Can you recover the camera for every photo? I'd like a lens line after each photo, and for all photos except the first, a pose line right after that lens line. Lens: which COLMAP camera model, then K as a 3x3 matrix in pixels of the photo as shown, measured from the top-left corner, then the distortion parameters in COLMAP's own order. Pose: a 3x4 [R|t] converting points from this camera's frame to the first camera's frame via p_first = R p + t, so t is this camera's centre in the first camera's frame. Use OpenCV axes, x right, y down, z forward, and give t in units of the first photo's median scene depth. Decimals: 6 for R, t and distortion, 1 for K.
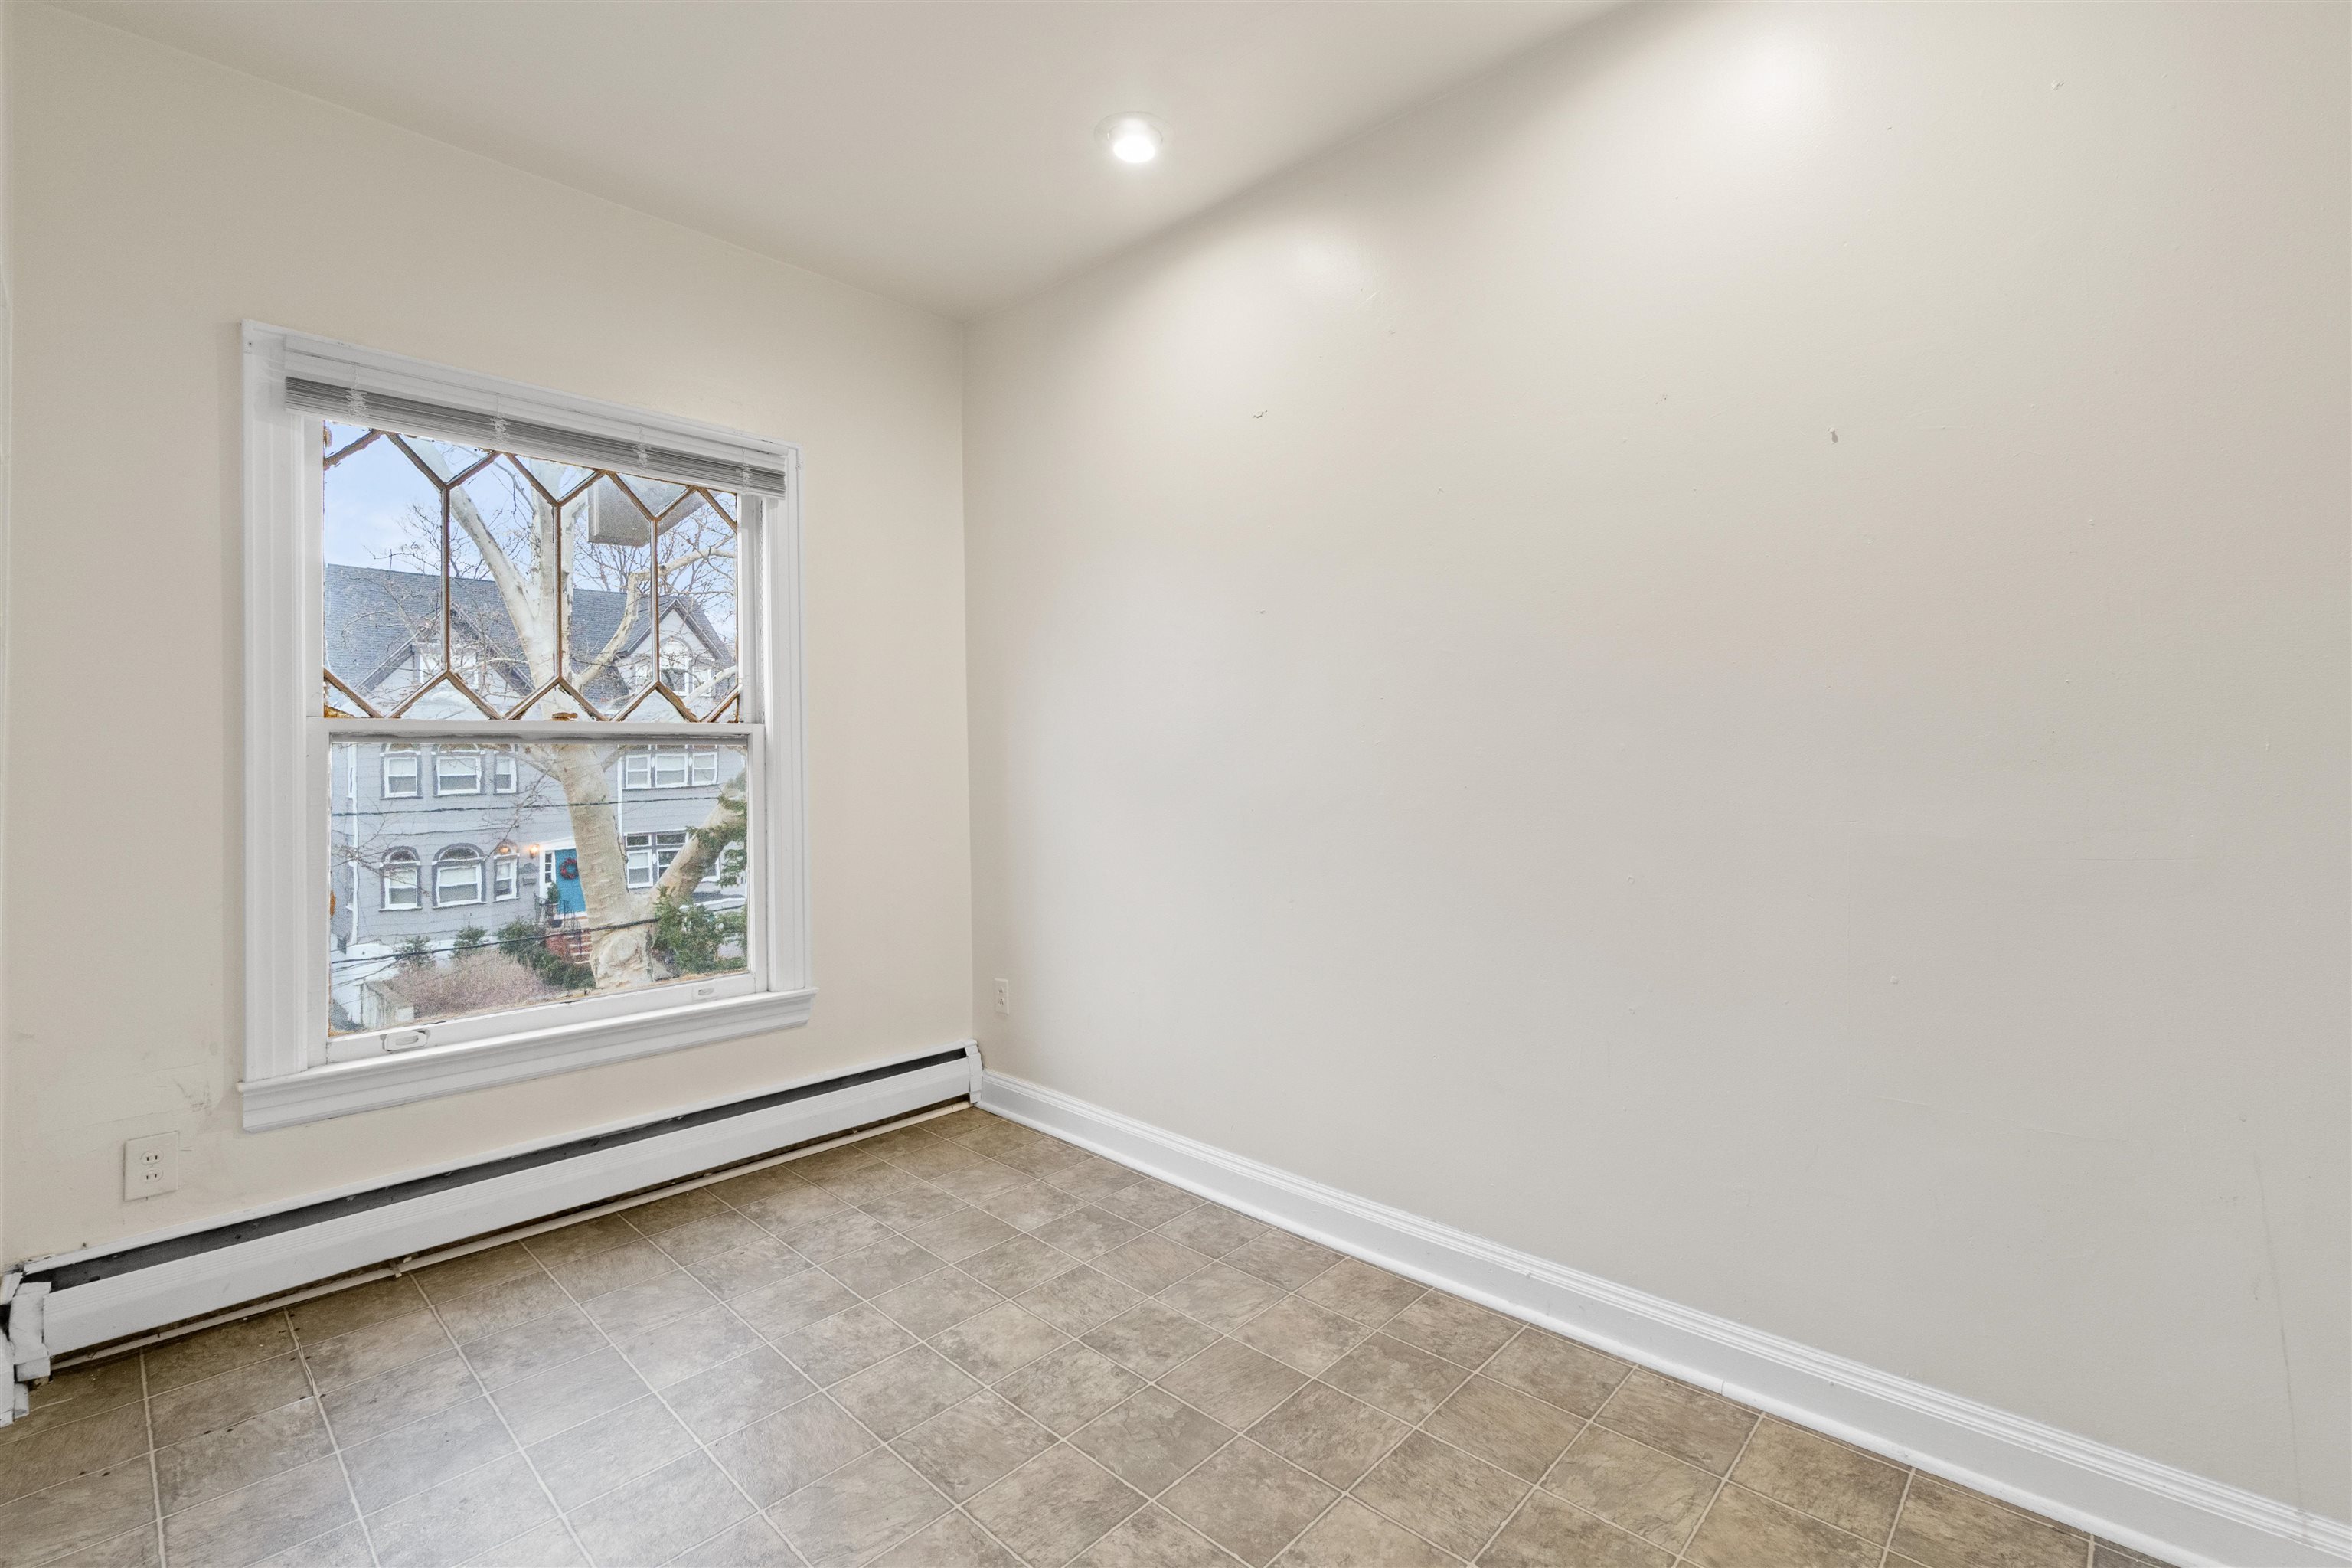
lens RADIAL K [[1032.1, 0, 1176.1], [0, 1032.1, 757.9], [0, 0, 1]] dist [-0.000538, 0.001152]
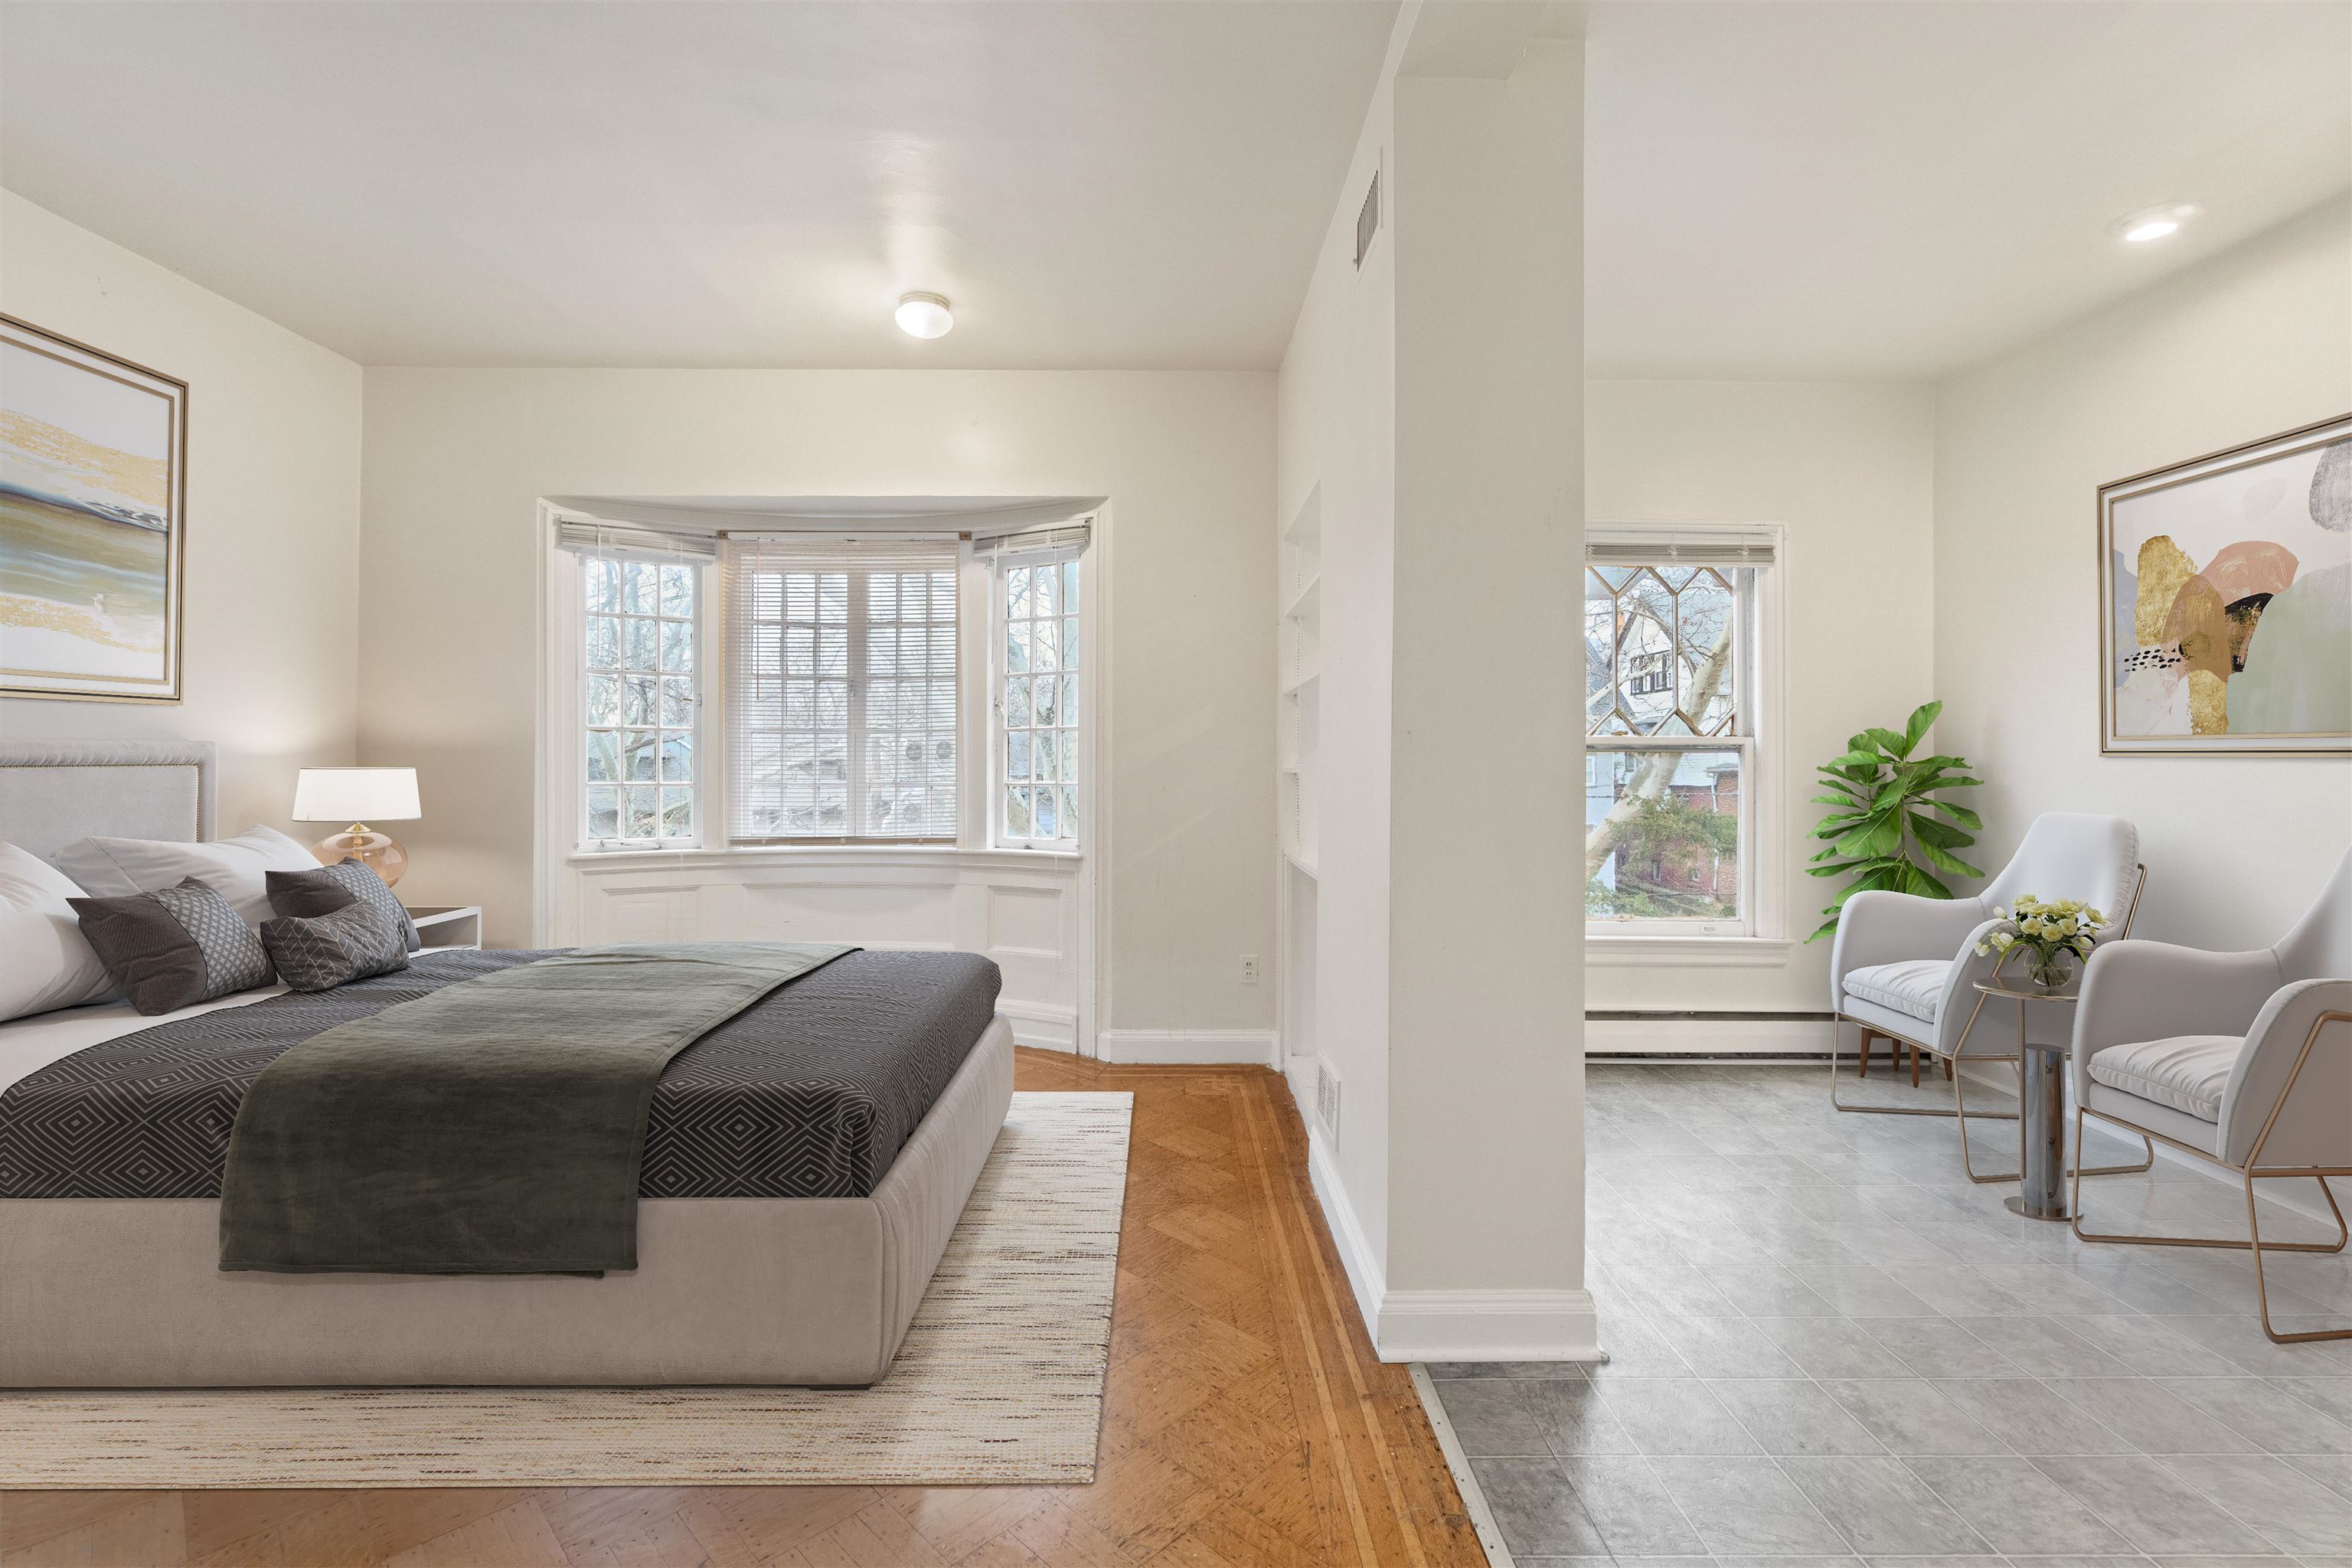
lens RADIAL K [[1014.1, 0, 1170.4], [0, 1014.1, 770.6], [0, 0, 1]] dist [-0.001188, 0.000571]
pose [[0.697582, 0.014828, -0.716351, 0.015006], [-0.008231, 0.999886, 0.012682, 0.000430], [0.716457, -0.002951, 0.697625, -0.469277]]
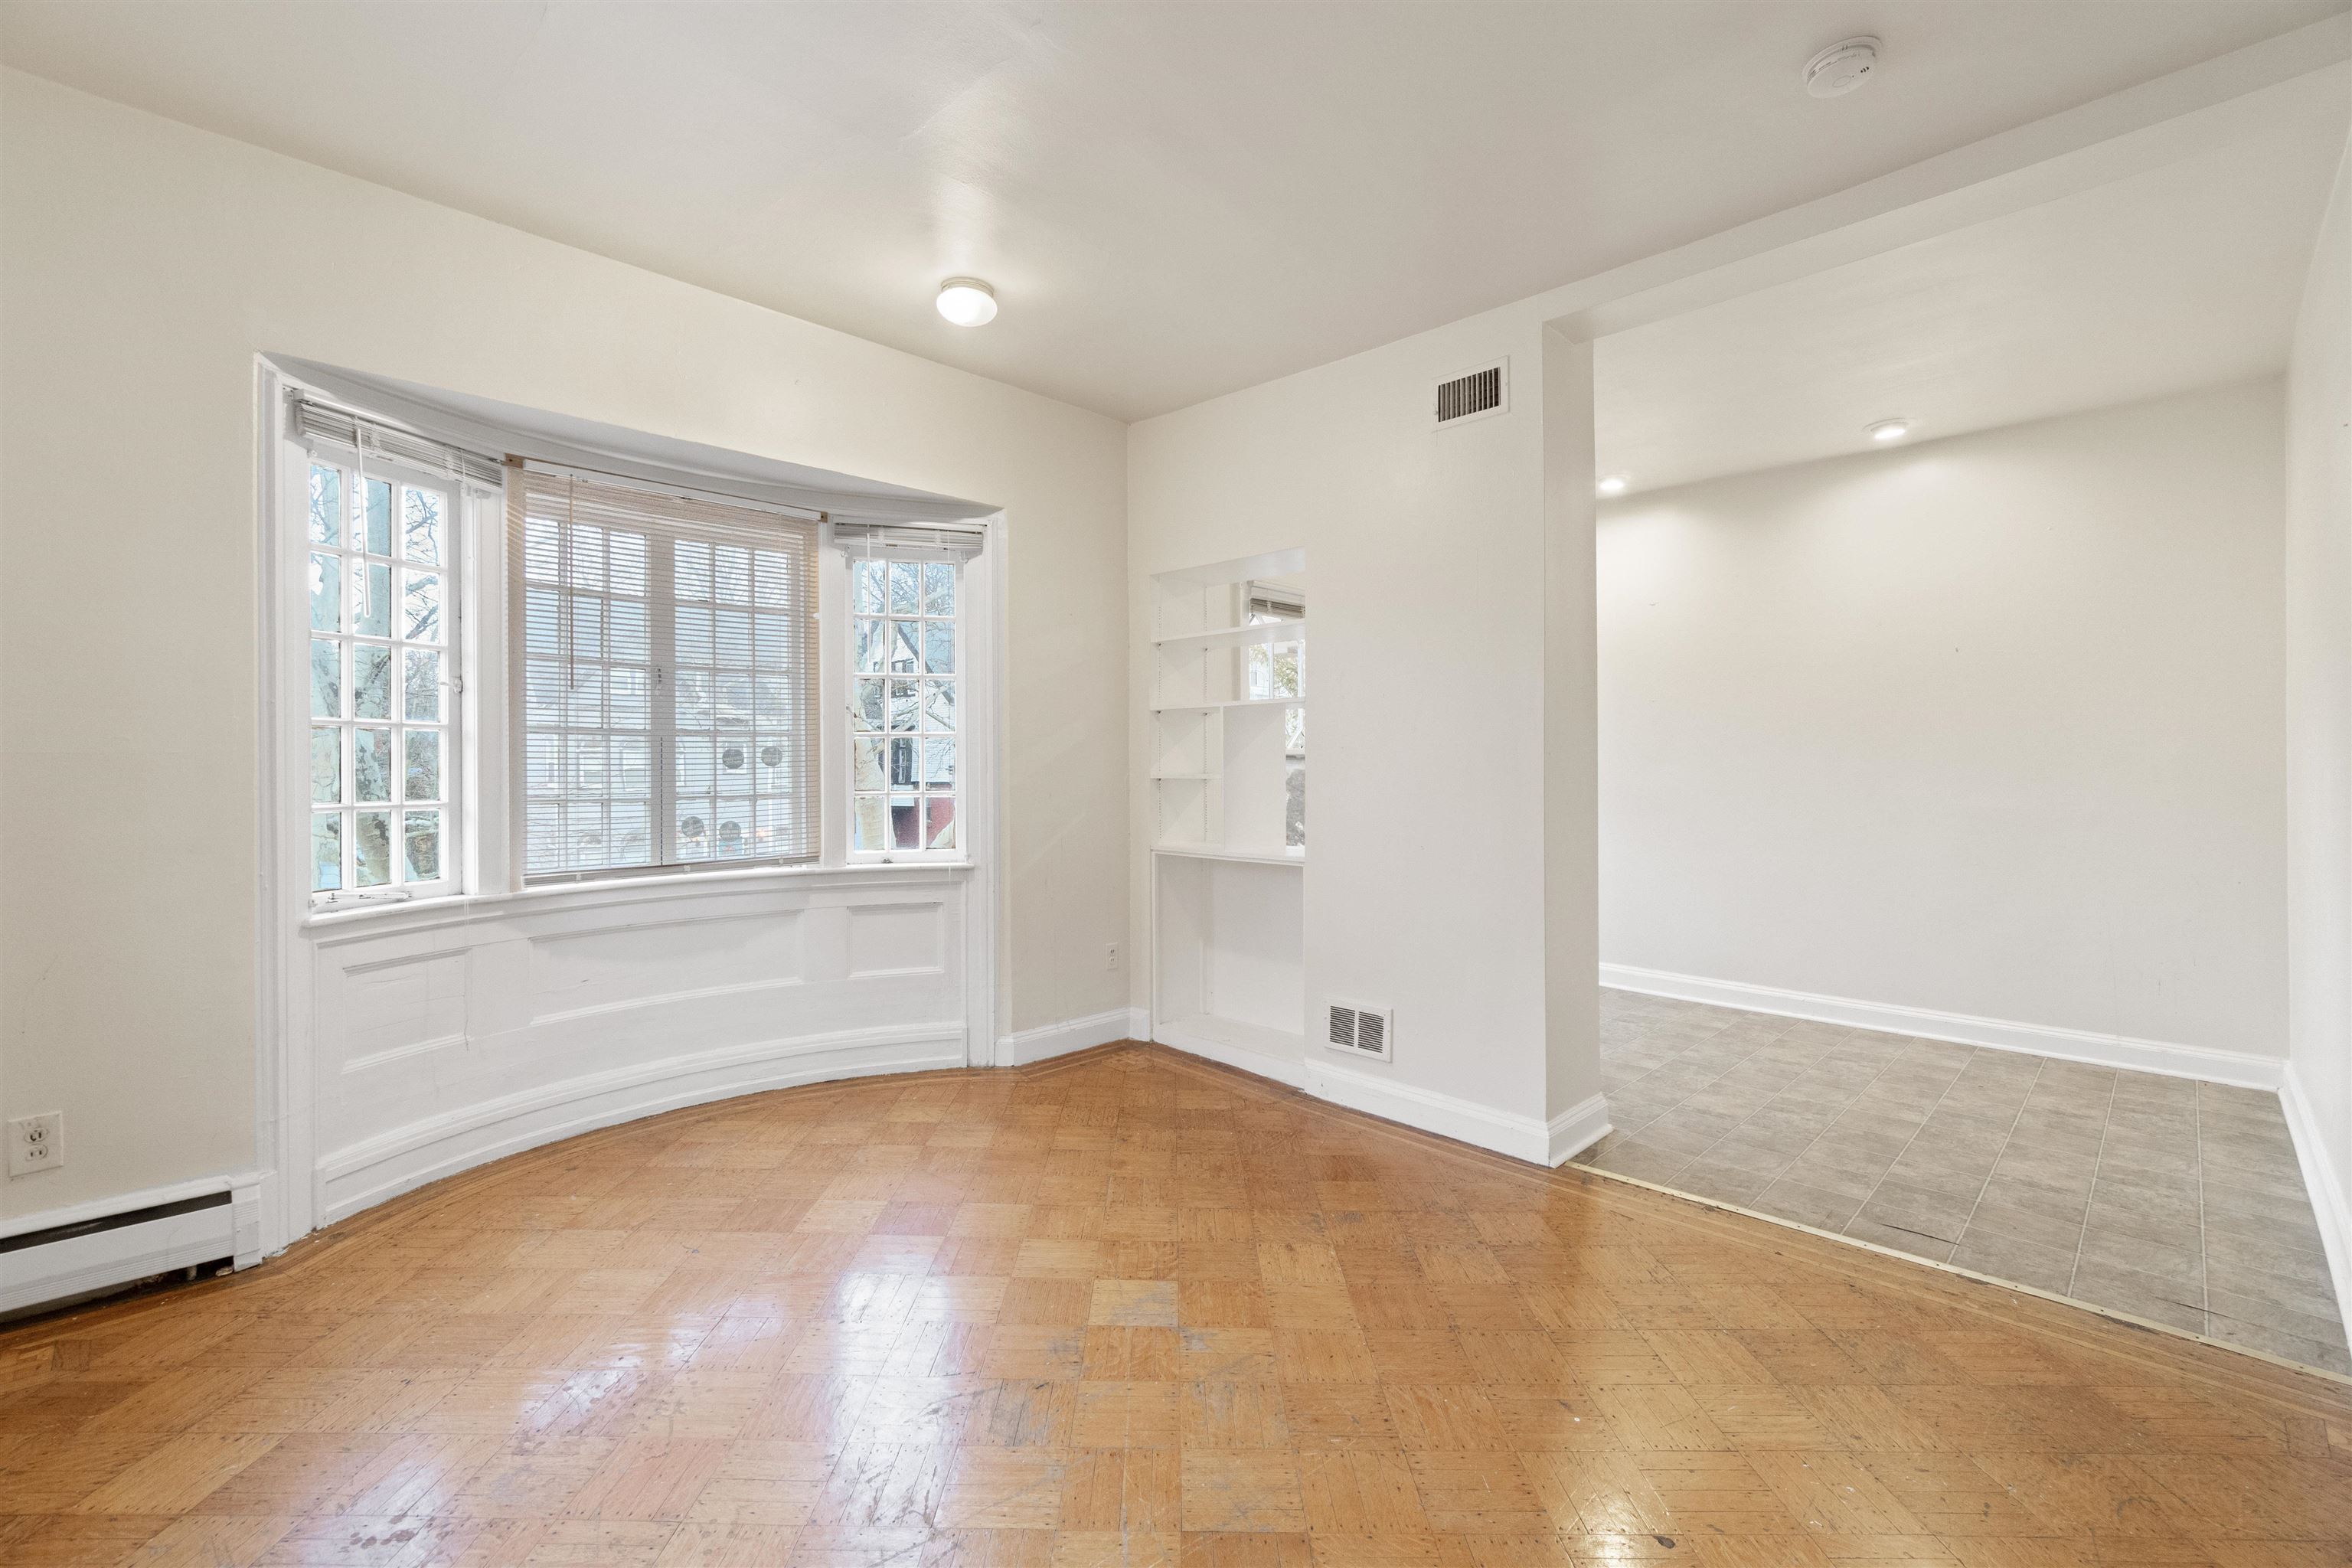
lens RADIAL K [[1014.1, 0, 1170.4], [0, 1014.1, 770.6], [0, 0, 1]] dist [-0.001188, 0.000571]
pose [[0.999535, 0.010377, -0.028657, -0.689504], [-0.010186, 0.999925, 0.006808, -0.004197], [0.028726, -0.006513, 0.999566, -0.911120]]
